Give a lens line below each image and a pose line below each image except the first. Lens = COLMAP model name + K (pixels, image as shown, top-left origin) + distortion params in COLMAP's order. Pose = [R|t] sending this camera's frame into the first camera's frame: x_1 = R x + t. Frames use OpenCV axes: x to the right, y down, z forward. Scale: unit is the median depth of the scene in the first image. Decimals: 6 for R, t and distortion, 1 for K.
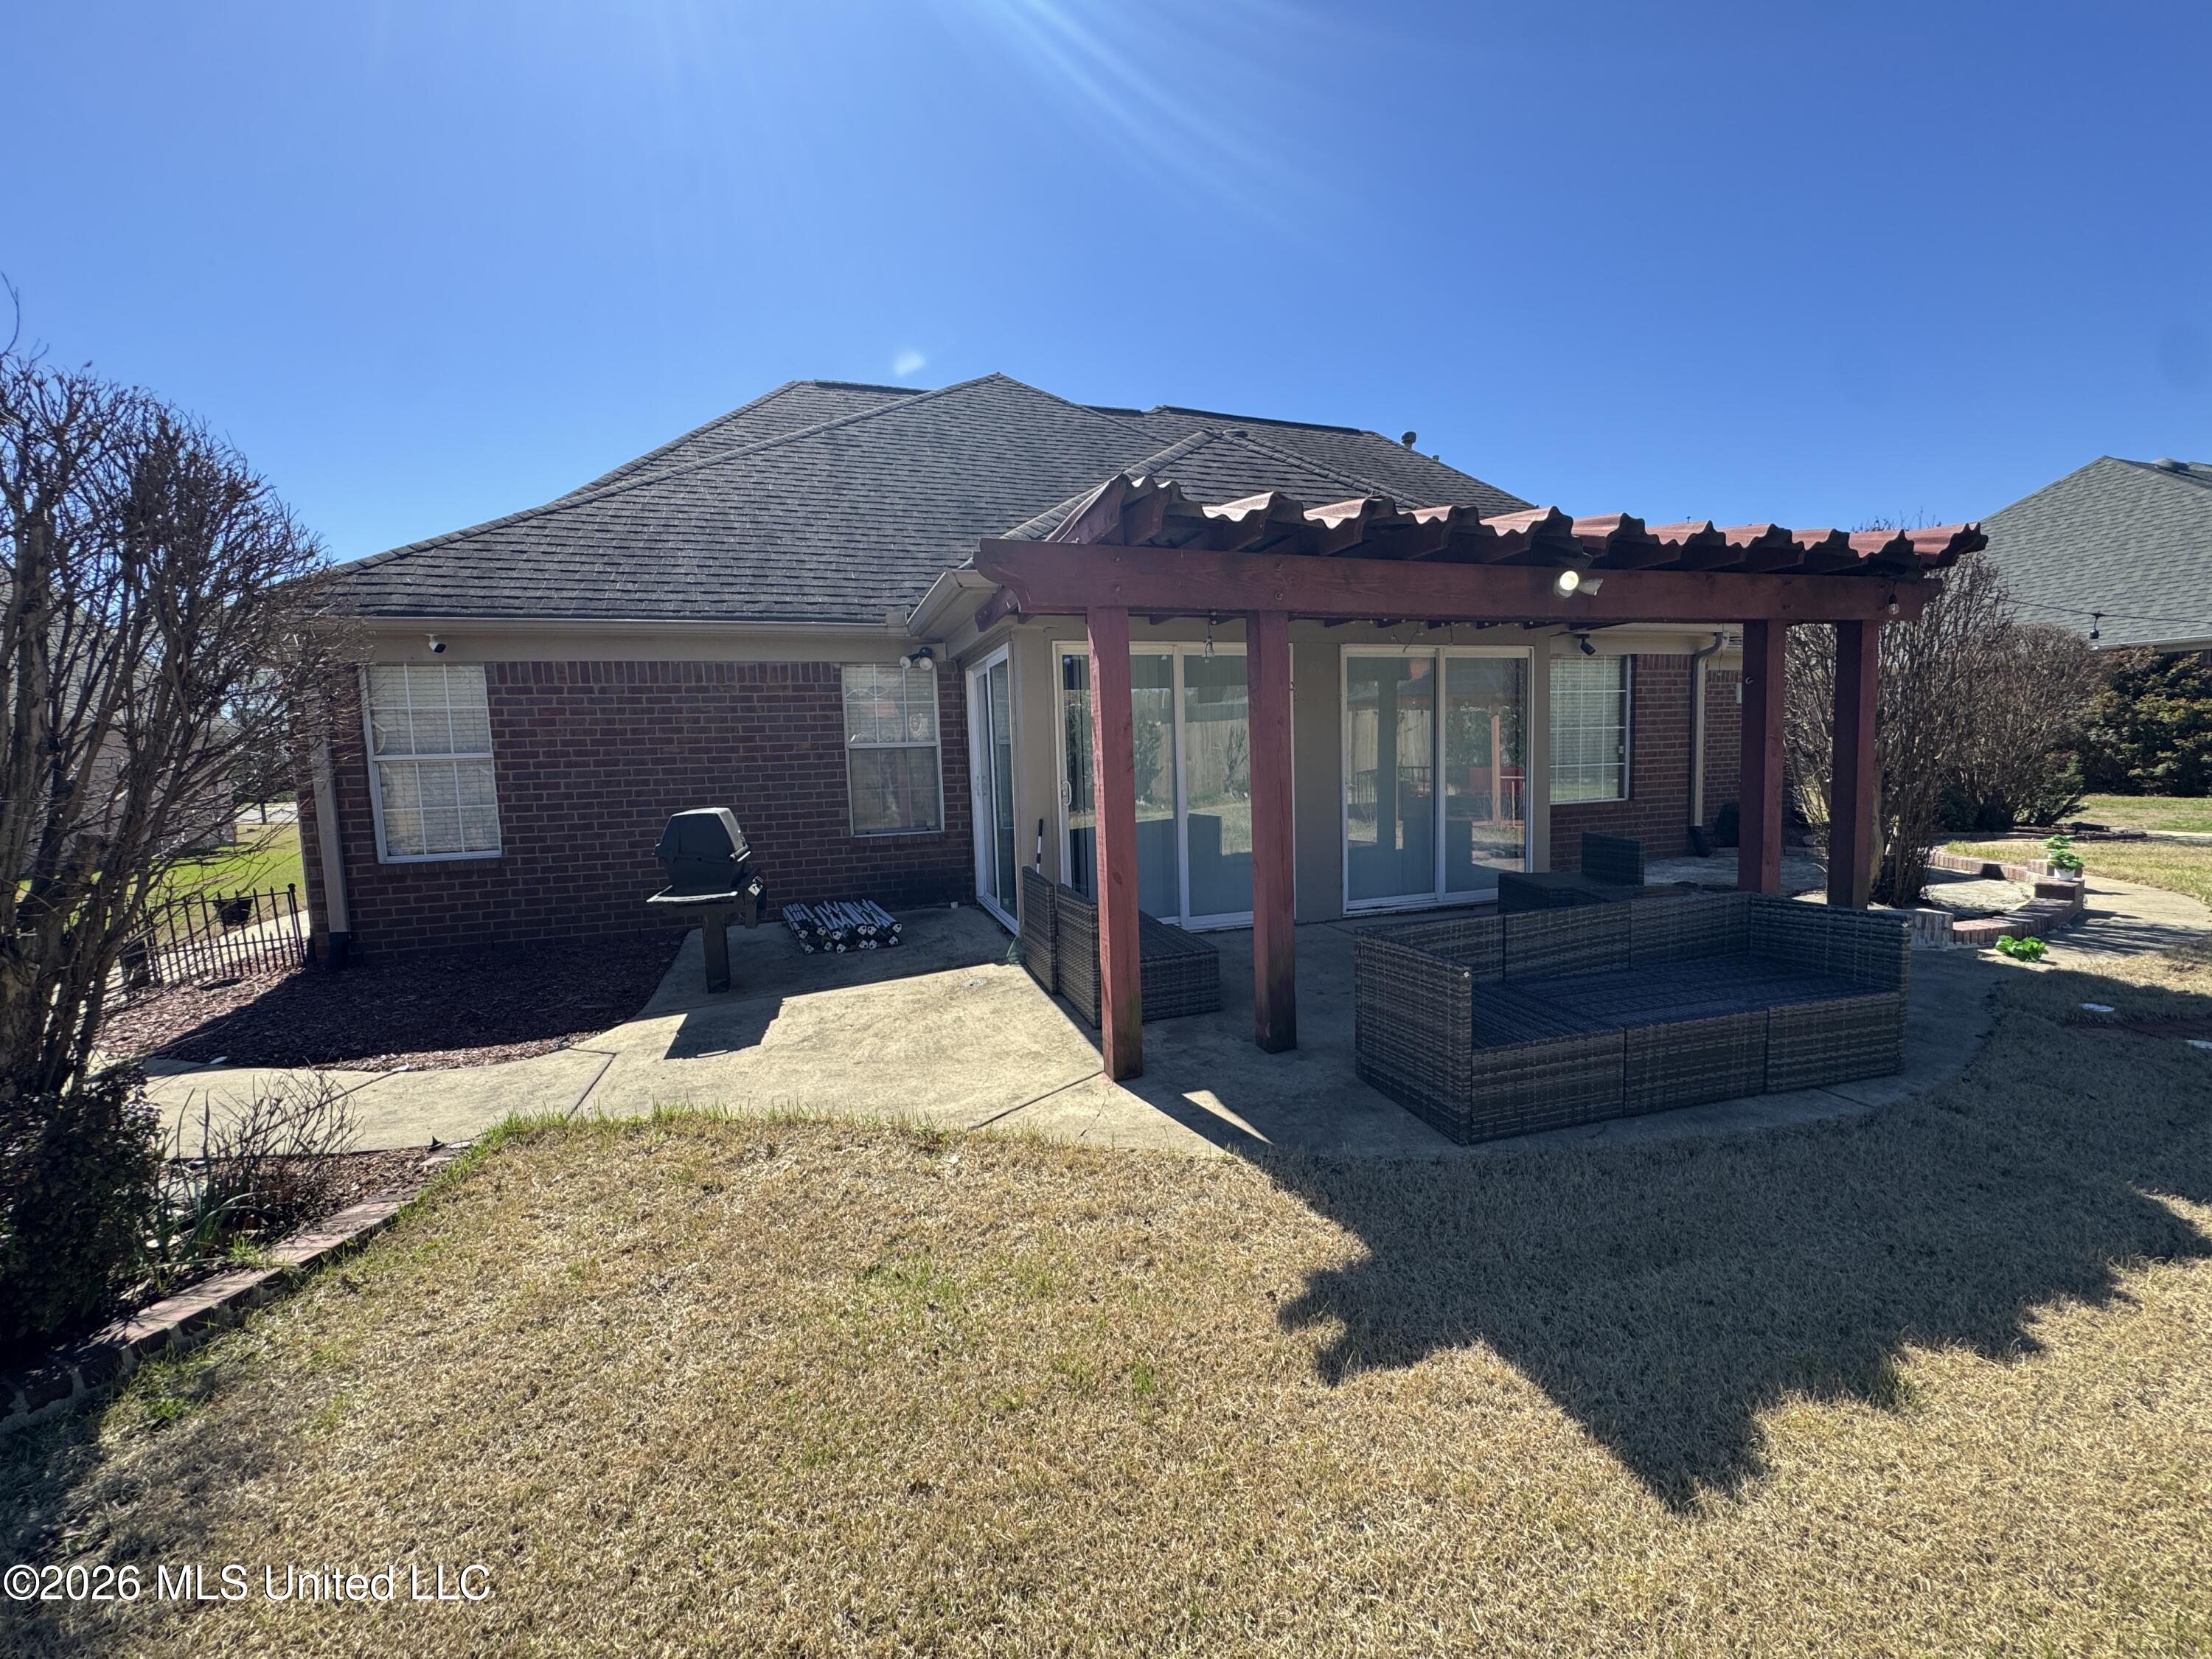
lens RADIAL K [[883.4, 0, 1106.0], [0, 883.4, 829.5], [0, 0, 1]] dist [-0.003826, 0.000036]
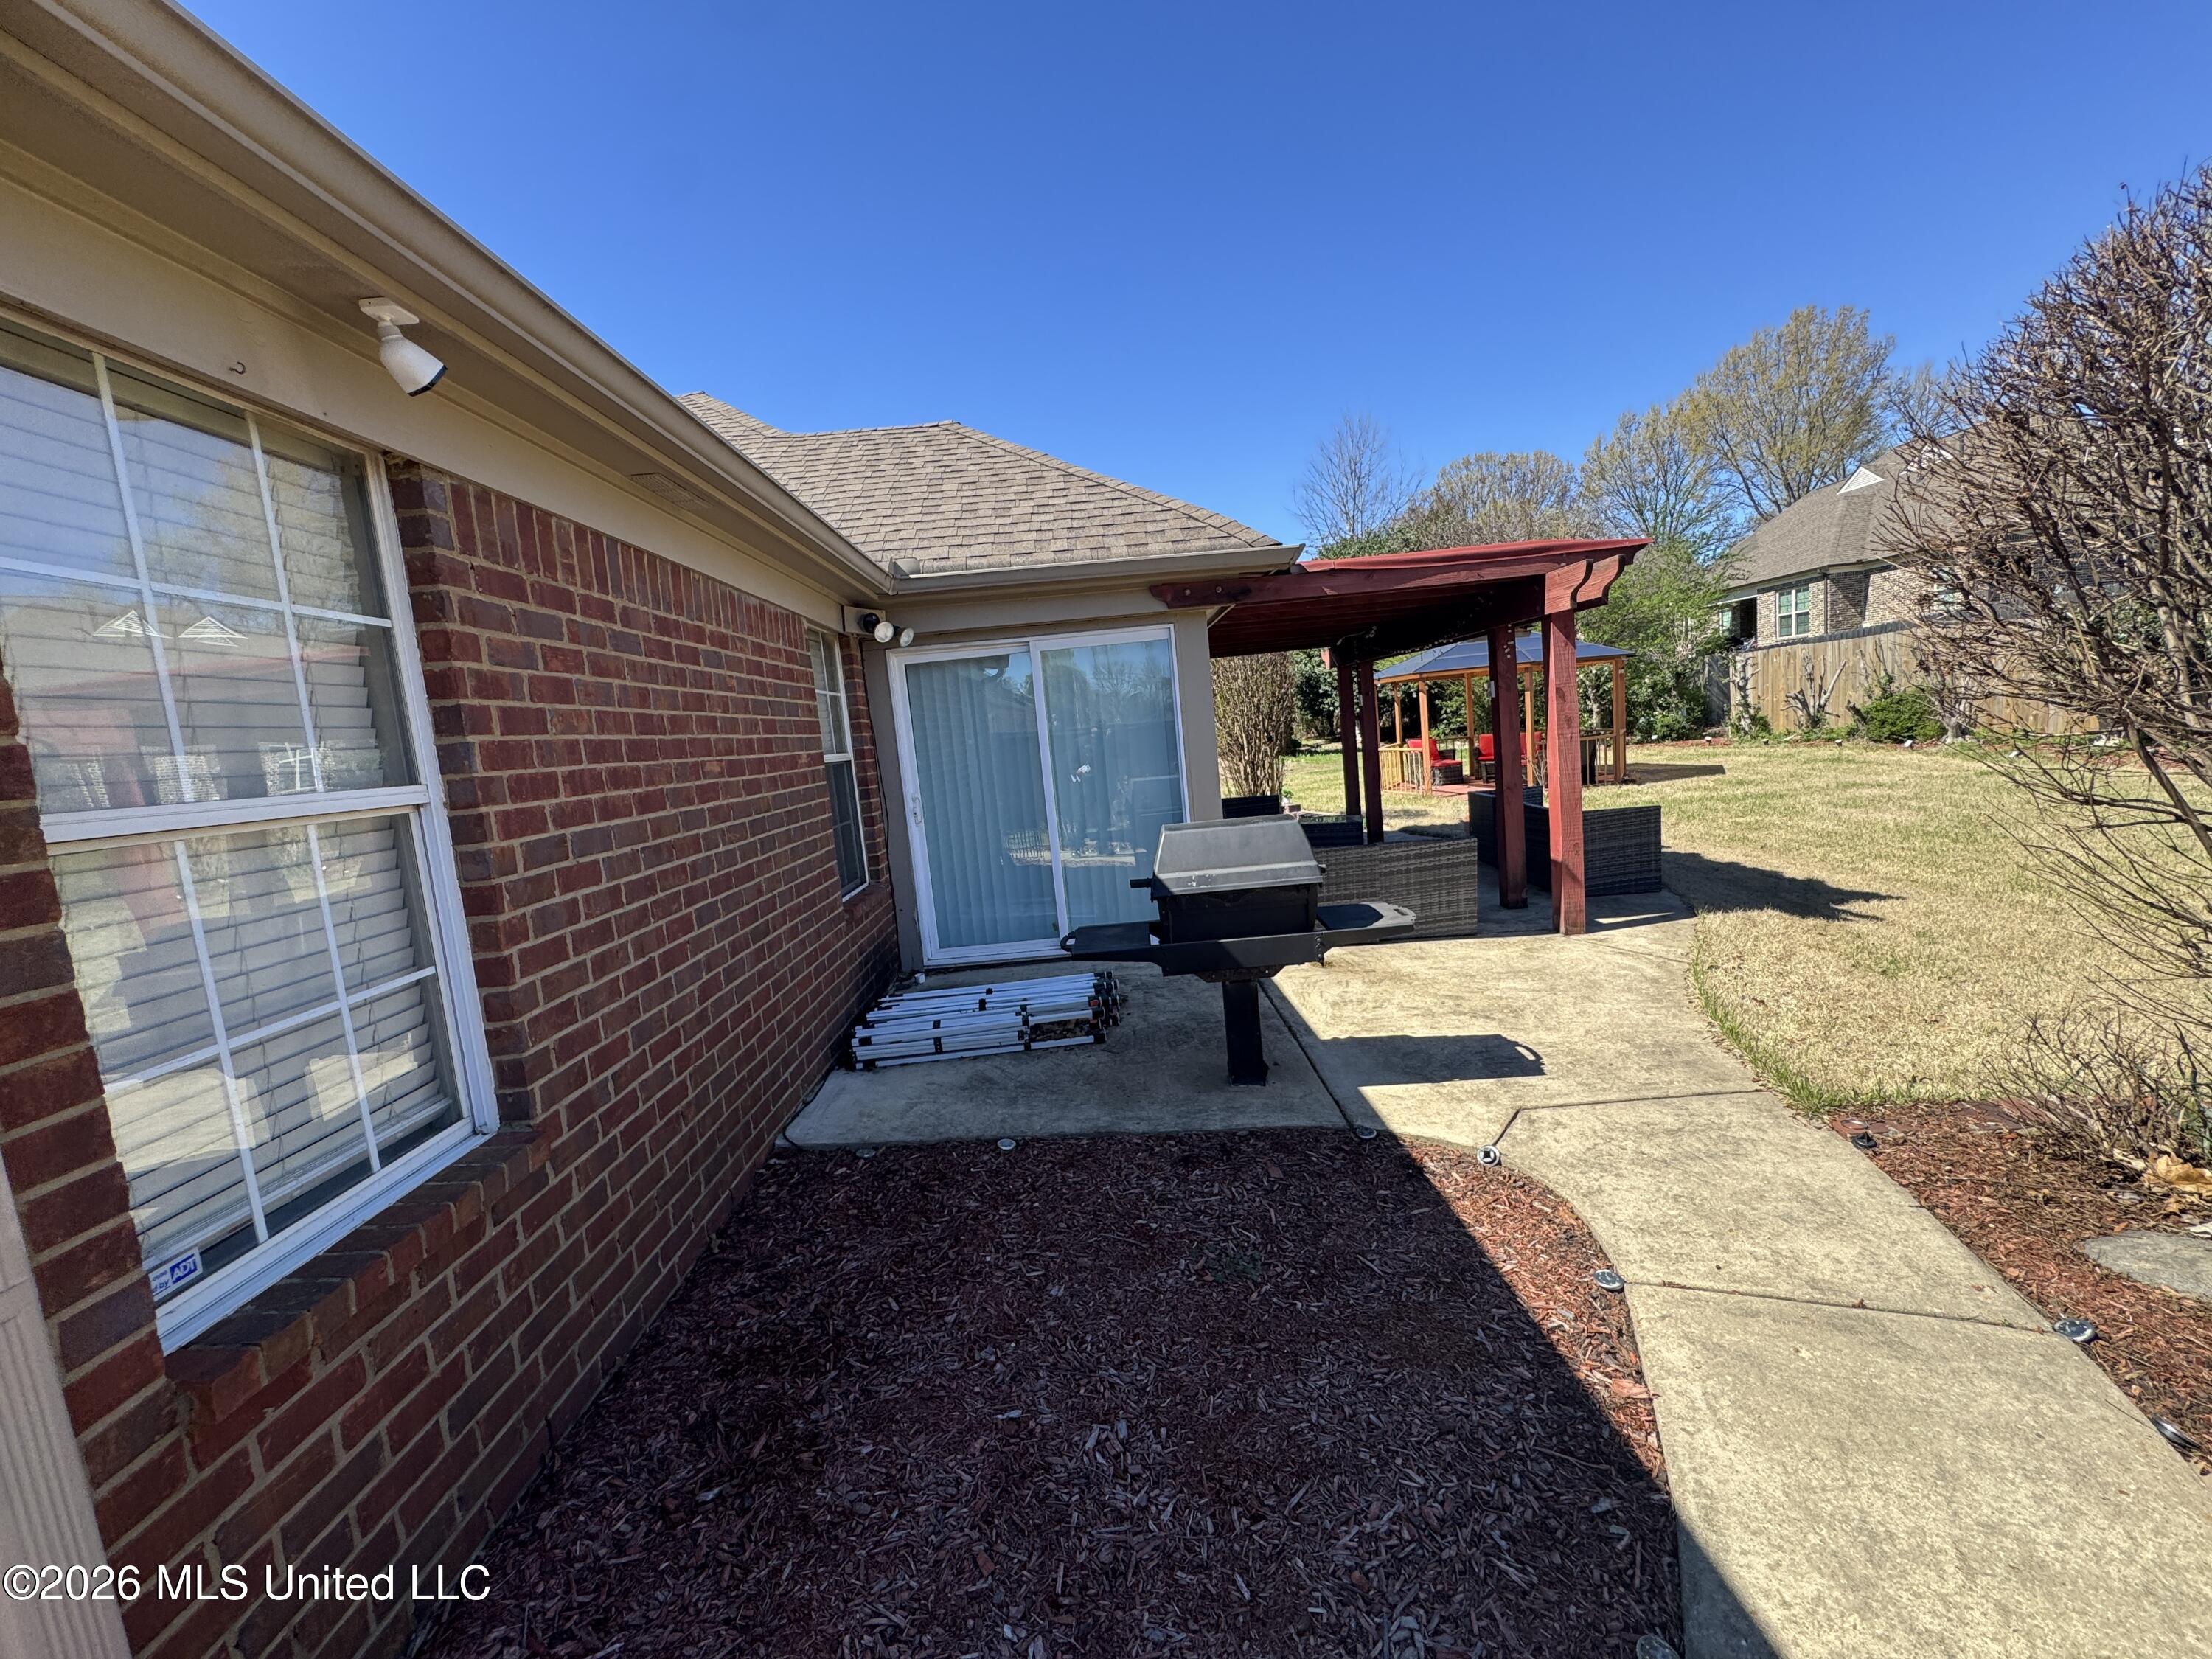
lens RADIAL K [[883.4, 0, 1106.0], [0, 883.4, 829.5], [0, 0, 1]] dist [-0.003826, 0.000036]
pose [[0.304526, -0.100743, 0.947161, -0.901609], [0.163254, 0.985197, 0.052301, -0.052192], [-0.938409, 0.138701, 0.316465, 0.705815]]
